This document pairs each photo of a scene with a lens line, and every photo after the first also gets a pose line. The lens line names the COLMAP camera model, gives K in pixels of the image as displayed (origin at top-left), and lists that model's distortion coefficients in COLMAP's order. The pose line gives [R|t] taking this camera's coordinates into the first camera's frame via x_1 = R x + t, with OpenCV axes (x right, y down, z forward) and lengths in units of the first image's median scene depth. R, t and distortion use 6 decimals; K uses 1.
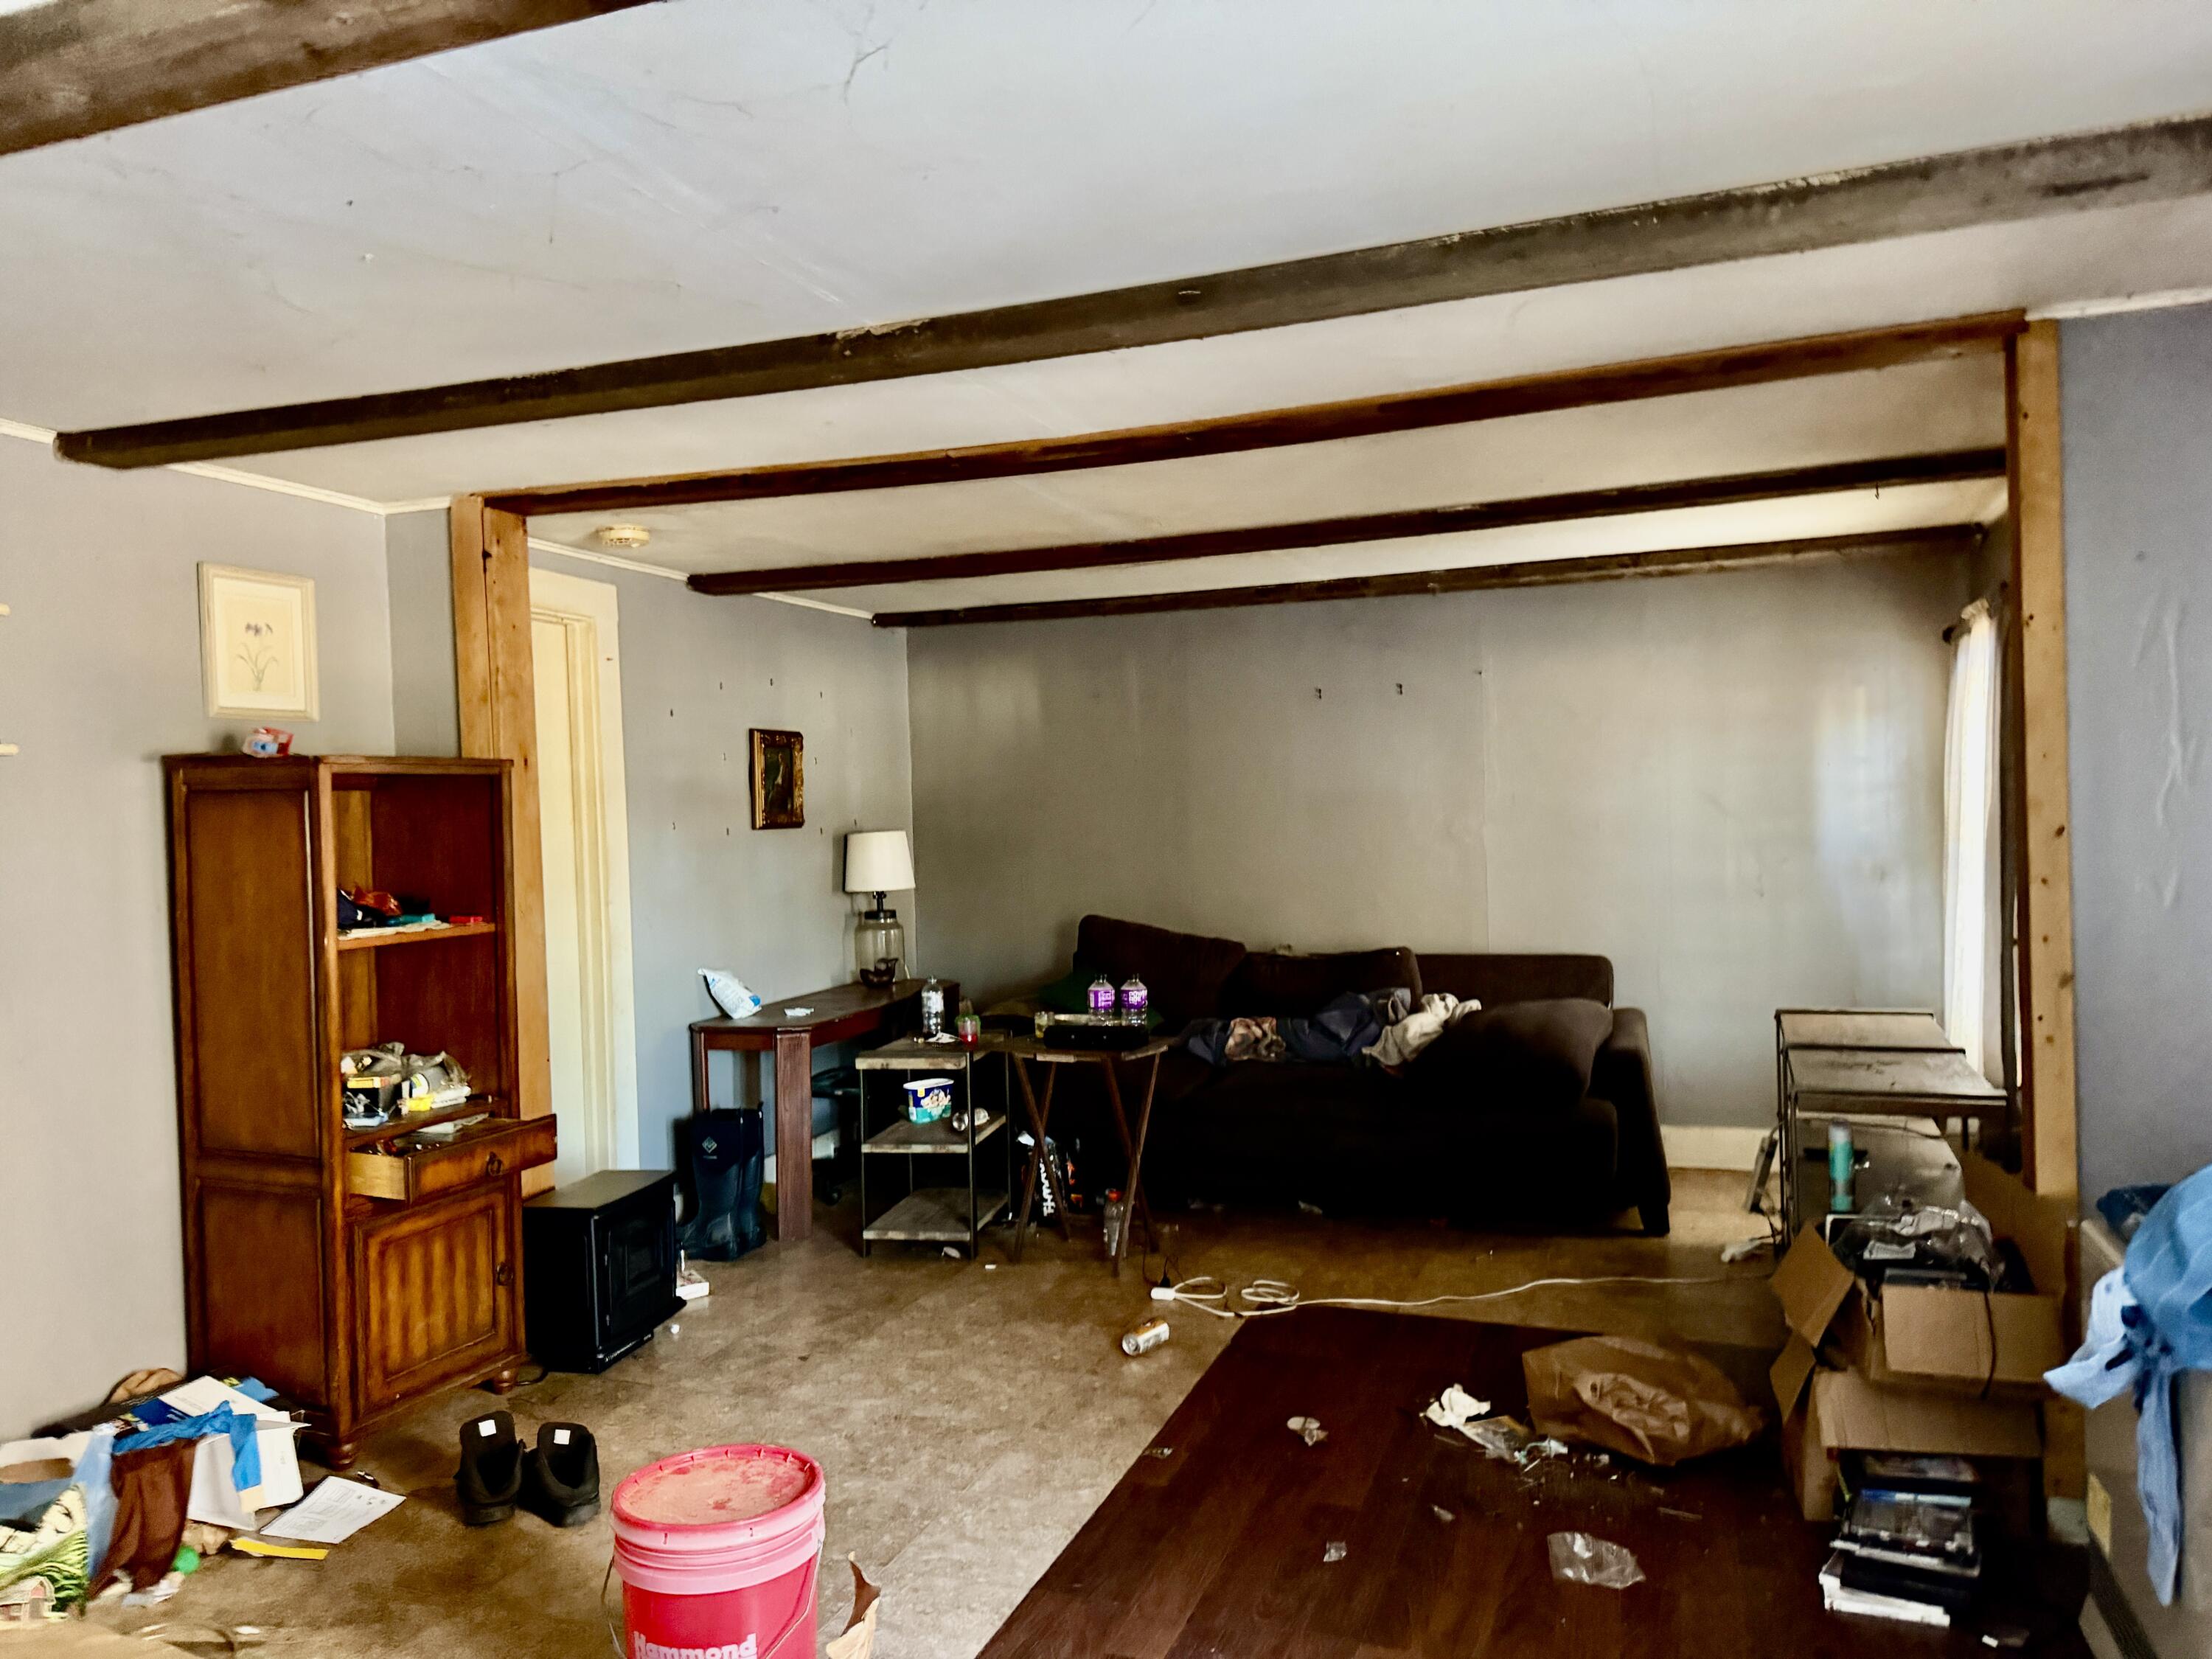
lens RADIAL K [[1550.9, 0, 1111.5], [0, 1550.9, 814.4], [0, 0, 1]] dist [0.066567, -0.074037]
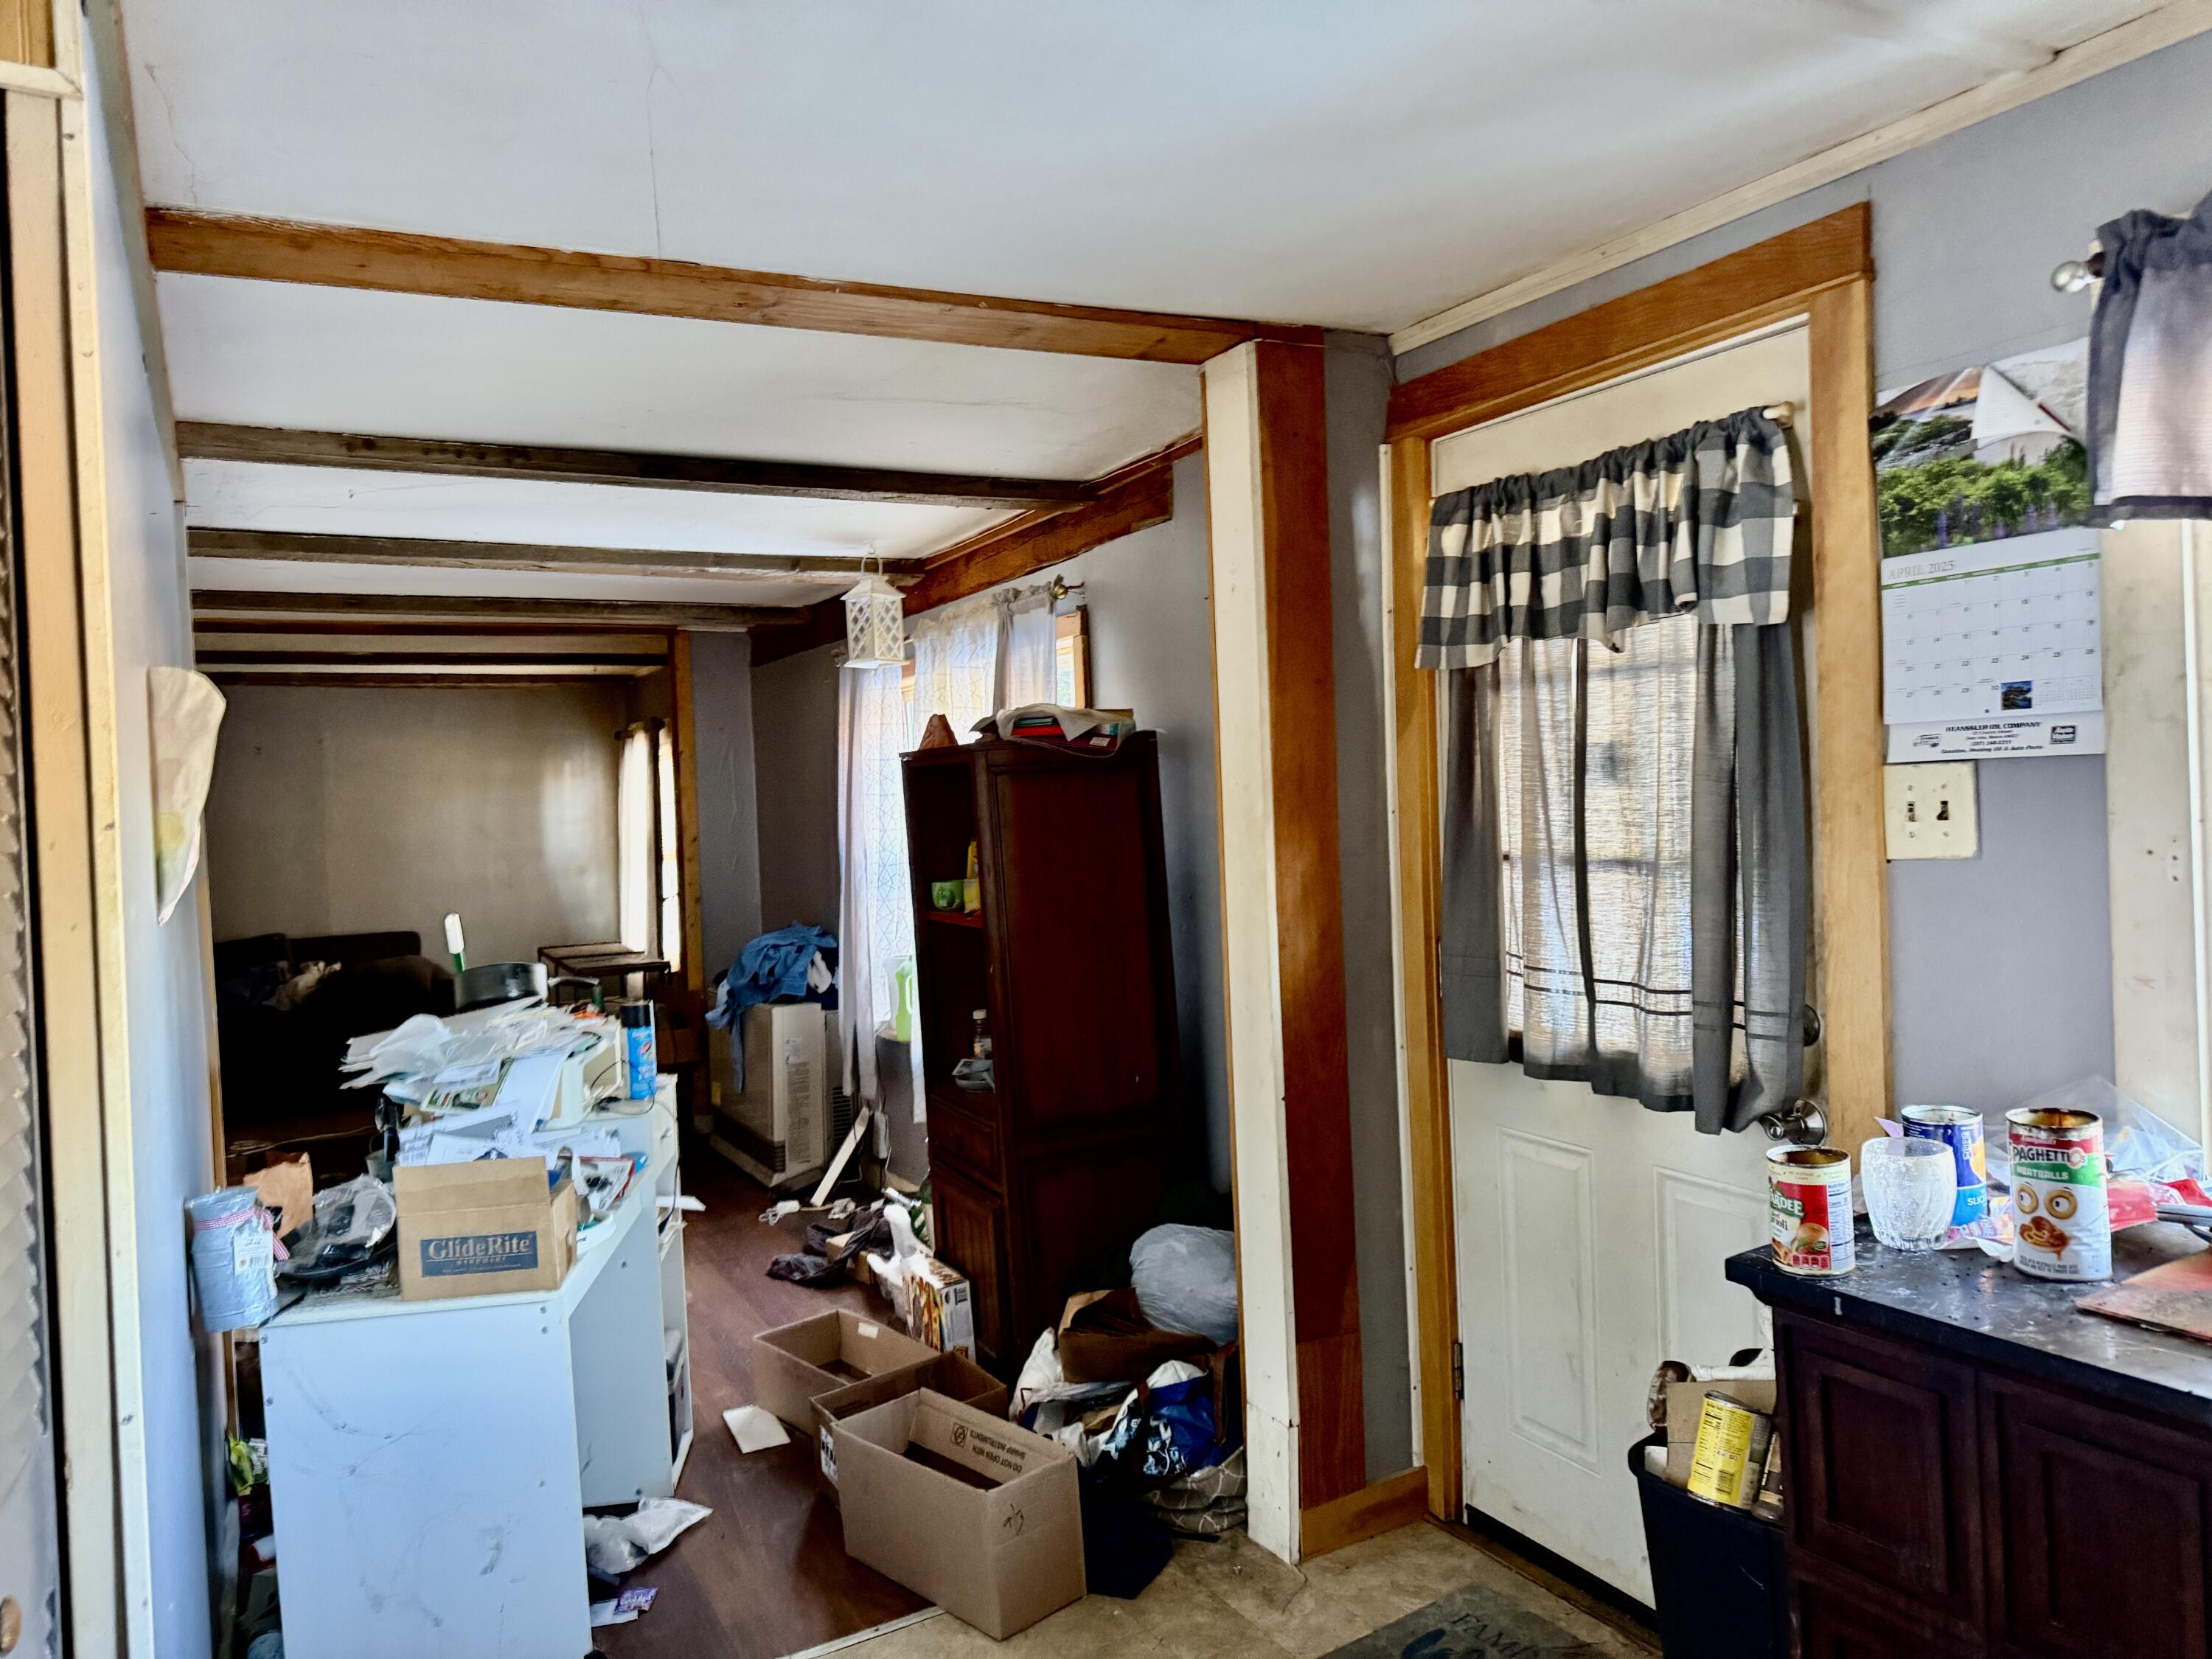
lens RADIAL K [[1550.9, 0, 1111.5], [0, 1550.9, 814.4], [0, 0, 1]] dist [0.066567, -0.074037]
pose [[0.661488, -0.003663, 0.749947, -0.415238], [0.017146, 0.999801, -0.010240, 0.003342], [-0.749760, 0.019632, 0.661419, -0.576342]]
